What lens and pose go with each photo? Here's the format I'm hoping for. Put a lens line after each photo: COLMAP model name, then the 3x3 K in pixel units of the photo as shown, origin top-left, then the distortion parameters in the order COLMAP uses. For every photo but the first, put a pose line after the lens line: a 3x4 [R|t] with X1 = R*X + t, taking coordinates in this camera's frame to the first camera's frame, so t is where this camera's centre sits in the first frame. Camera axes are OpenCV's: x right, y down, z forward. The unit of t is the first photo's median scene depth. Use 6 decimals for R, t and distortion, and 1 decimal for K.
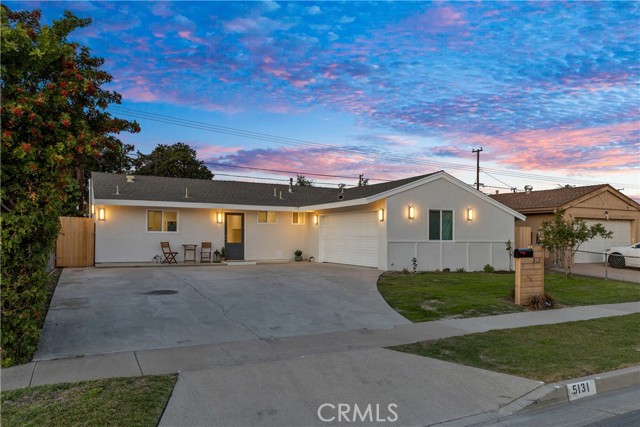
lens RADIAL K [[448.7, 0, 321.1], [0, 448.7, 229.2], [0, 0, 1]] dist [0.000664, -0.002099]
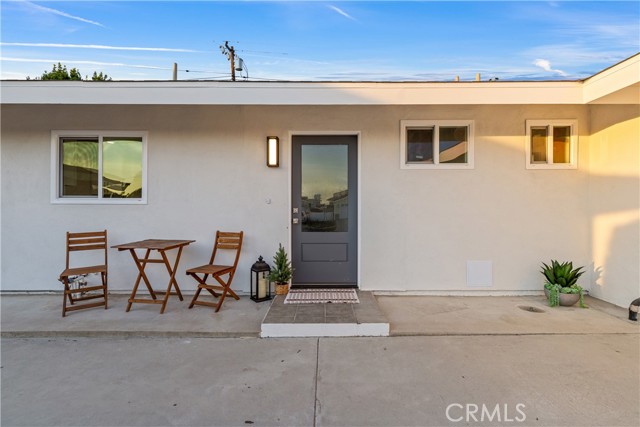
lens RADIAL K [[285.8, 0, 321.8], [0, 285.8, 210.9], [0, 0, 1]] dist [0.003319, 0.000052]
pose [[0.886335, -0.005020, -0.463018, -0.156797], [0.015212, 0.999717, 0.018280, 0.017949], [0.462795, -0.023245, 0.886161, 1.257084]]
